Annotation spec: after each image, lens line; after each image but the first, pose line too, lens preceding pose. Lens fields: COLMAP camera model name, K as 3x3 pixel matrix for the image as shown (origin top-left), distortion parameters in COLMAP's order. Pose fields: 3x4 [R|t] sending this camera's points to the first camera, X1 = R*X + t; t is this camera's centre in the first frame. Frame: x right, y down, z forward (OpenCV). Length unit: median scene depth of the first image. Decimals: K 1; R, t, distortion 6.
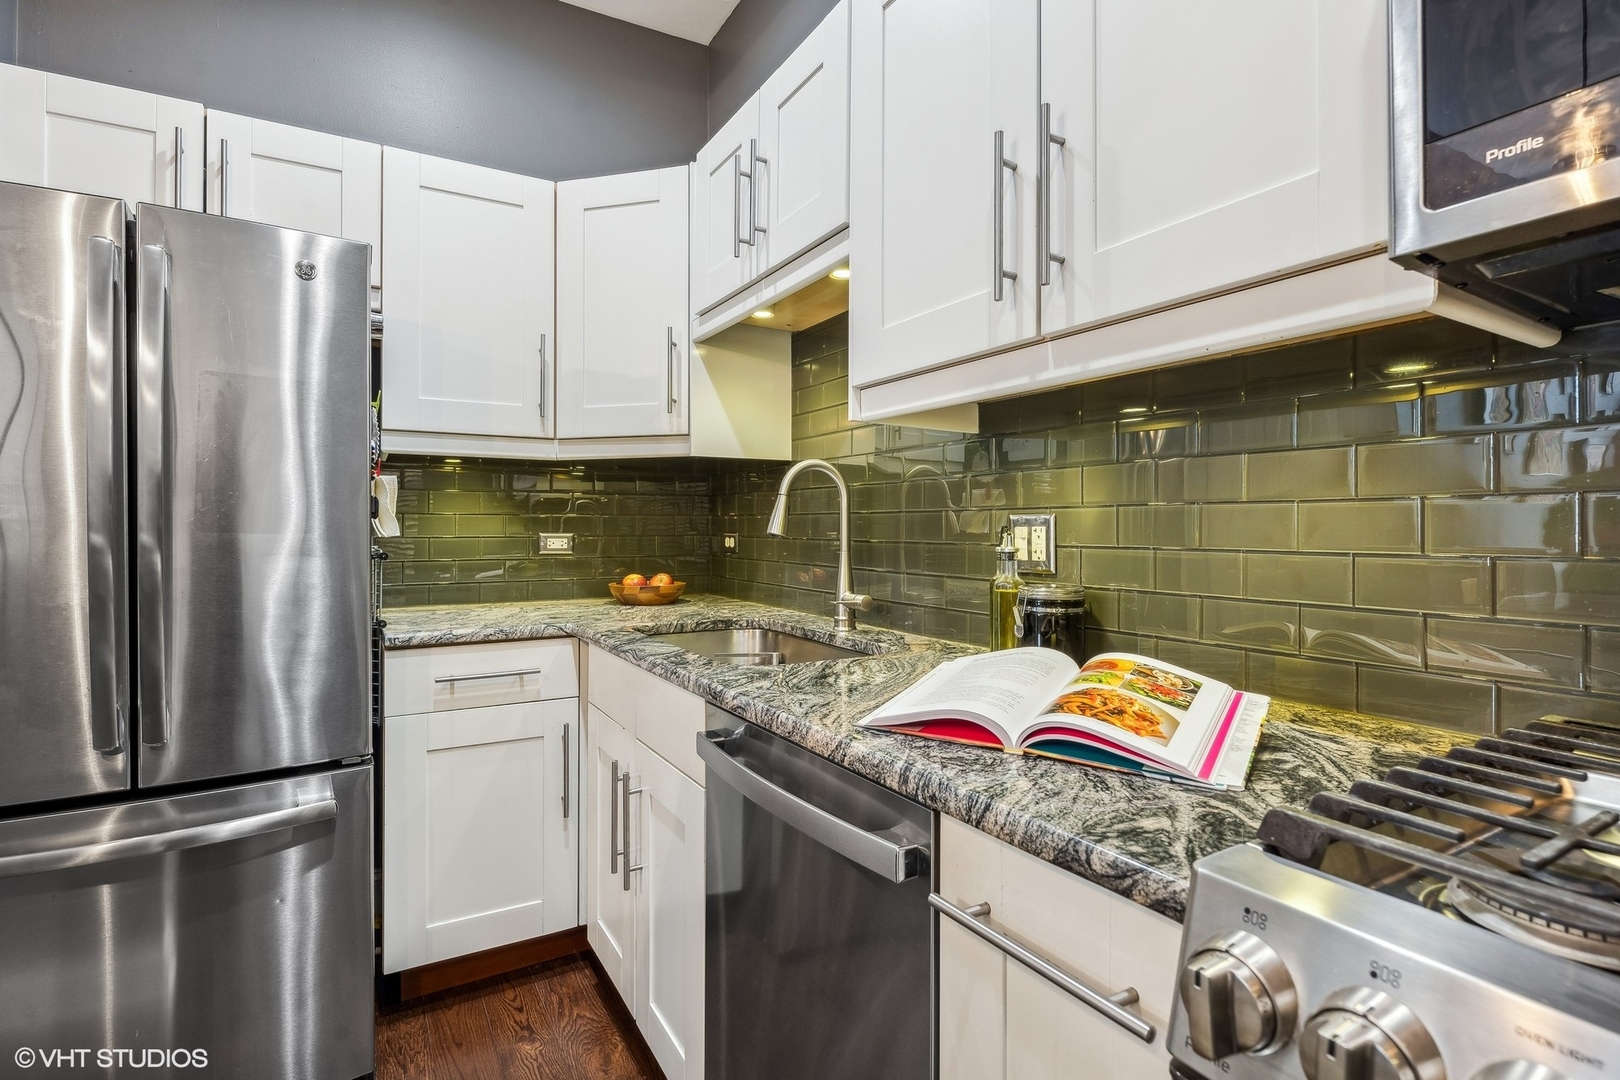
lens RADIAL K [[778.3, 0, 815.1], [0, 778.3, 532.2], [0, 0, 1]] dist [0.000293, -0.000031]
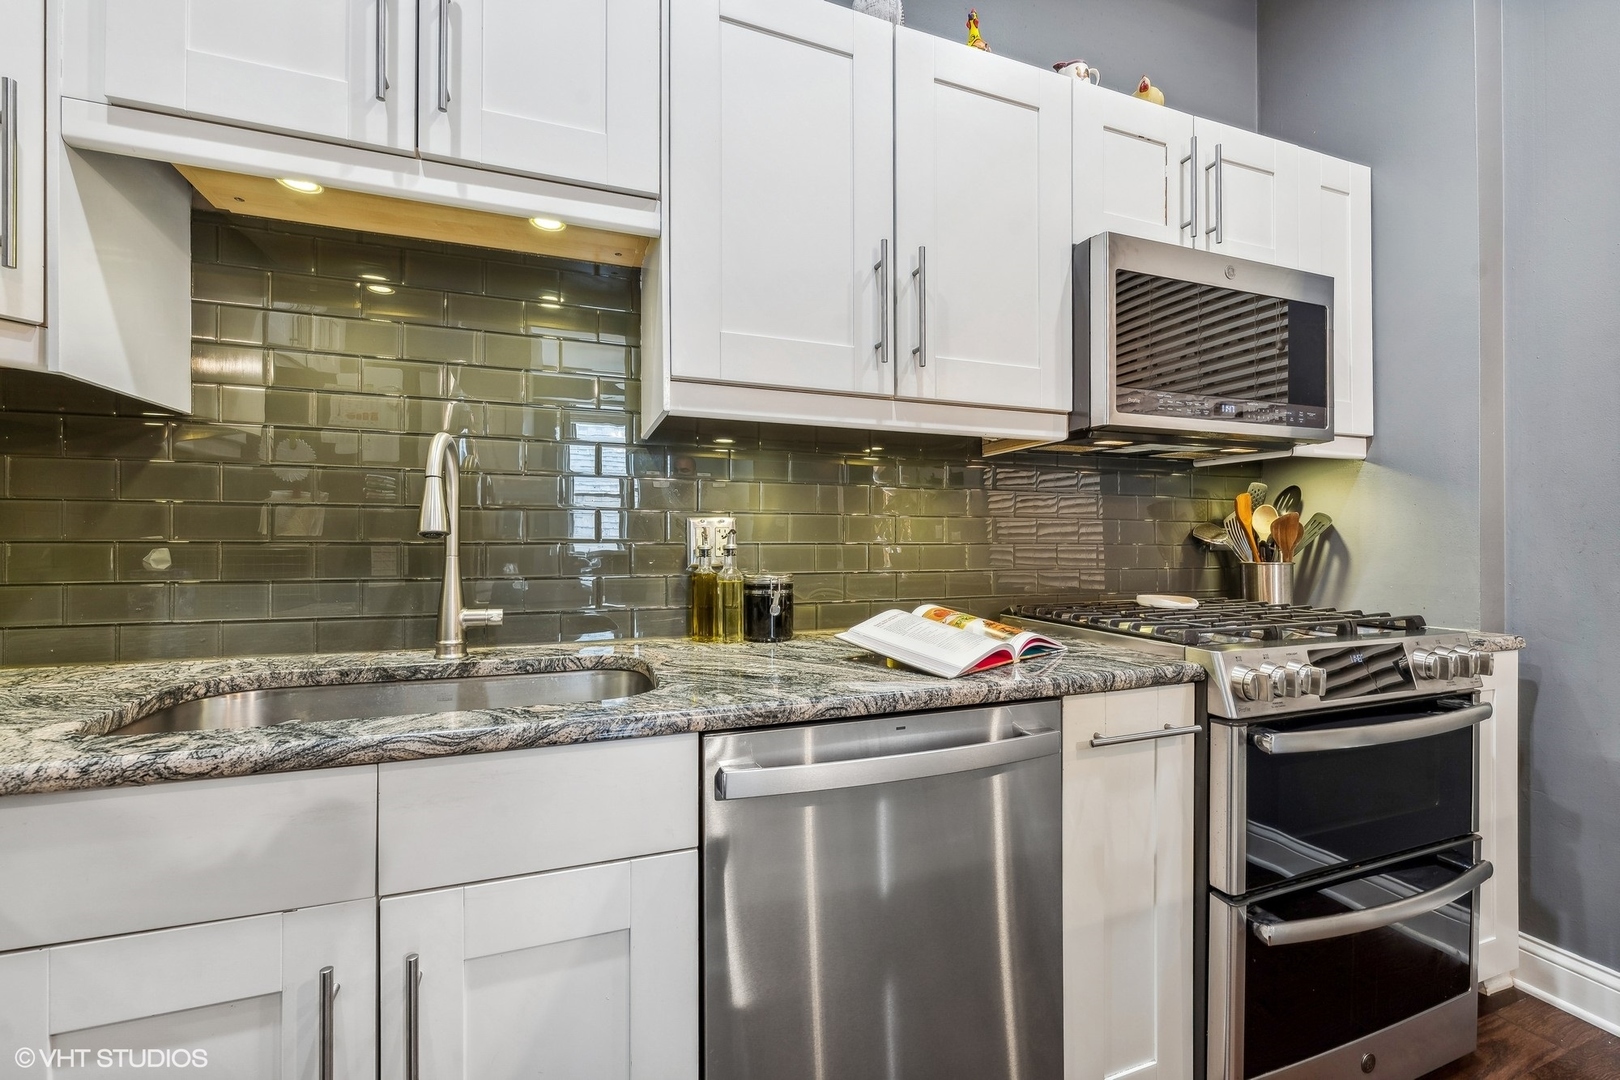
lens RADIAL K [[654.9, 0, 816.7], [0, 654.9, 543.0], [0, 0, 1]] dist [0.000925, -0.000209]
pose [[0.194190, -0.005388, 0.980949, -0.555994], [0.004097, 0.999981, 0.004681, 0.010036], [-0.980955, 0.003110, 0.194208, 0.535803]]
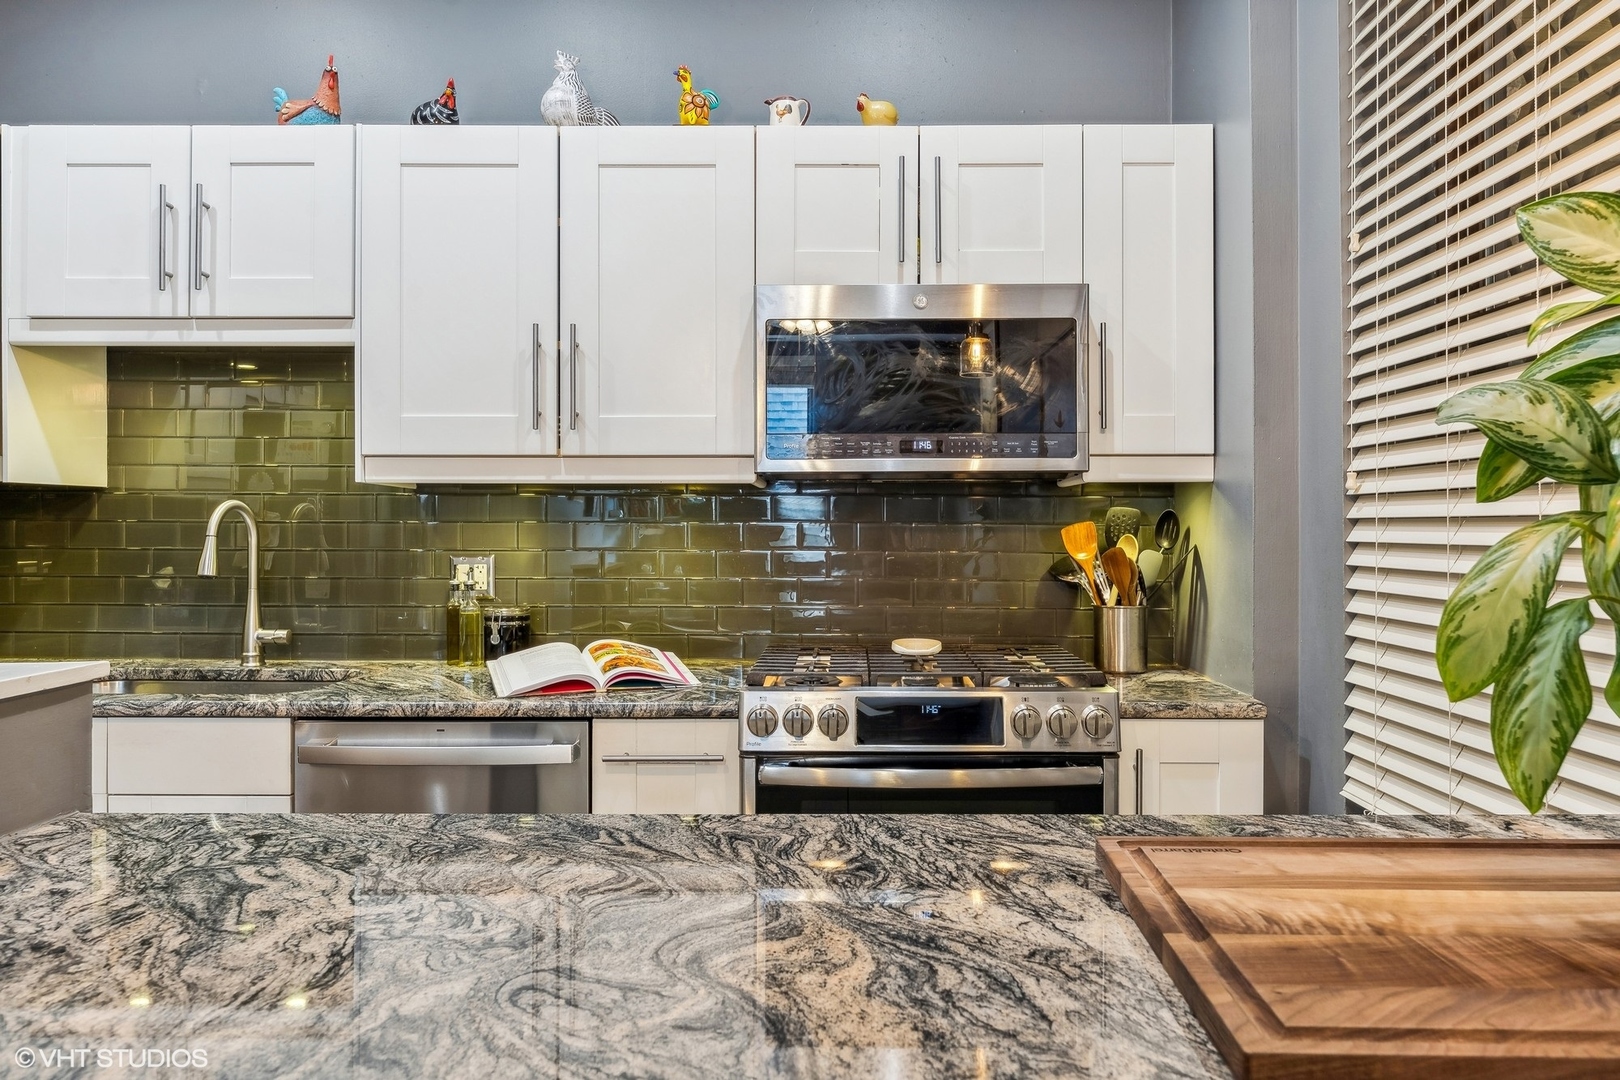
lens RADIAL K [[1019.9, 0, 816.5], [0, 1019.9, 533.0], [0, 0, 1]] dist [0.023028, -0.001535]
pose [[0.535401, -0.000689, 0.844598, -0.738563], [0.002567, 0.999996, -0.000811, -0.048433], [-0.844594, 0.002602, 0.535401, -0.368591]]
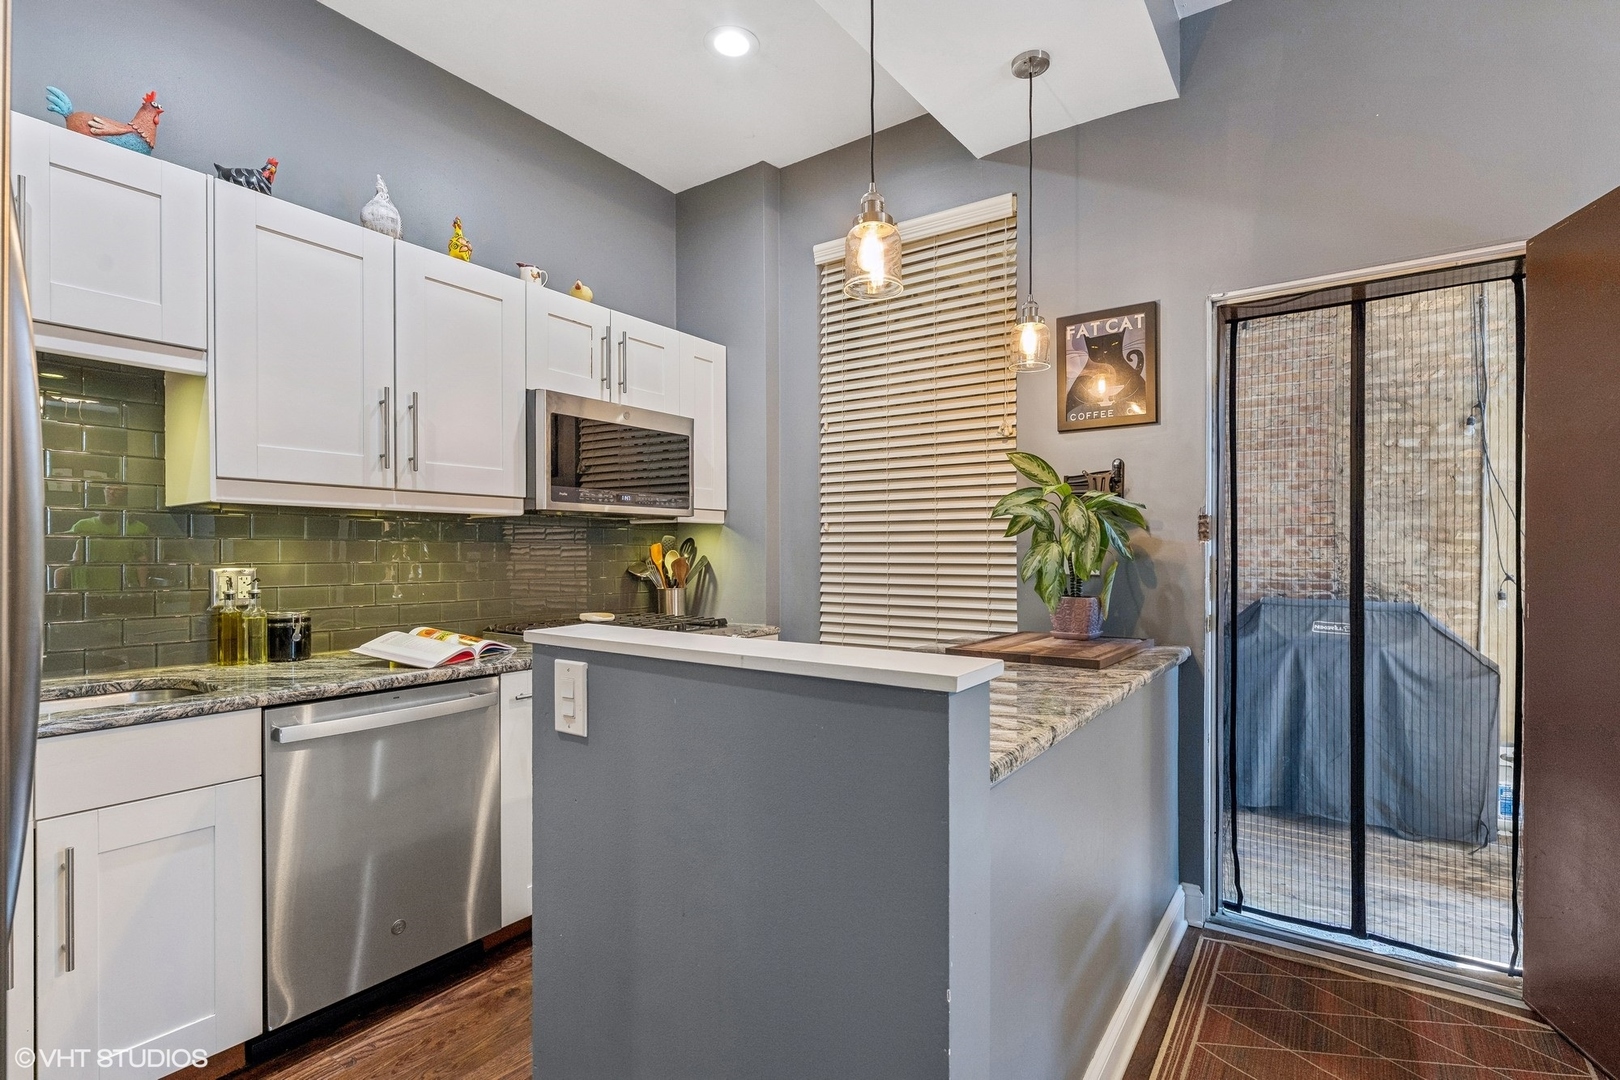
lens RADIAL K [[762.5, 0, 809.3], [0, 762.5, 555.3], [0, 0, 1]] dist [-0.000418, 0.000032]
pose [[-0.390338, -0.008392, 0.920633, -1.252476], [0.000481, 0.999956, 0.009319, -0.049930], [-0.920671, 0.004081, -0.390317, 0.453893]]
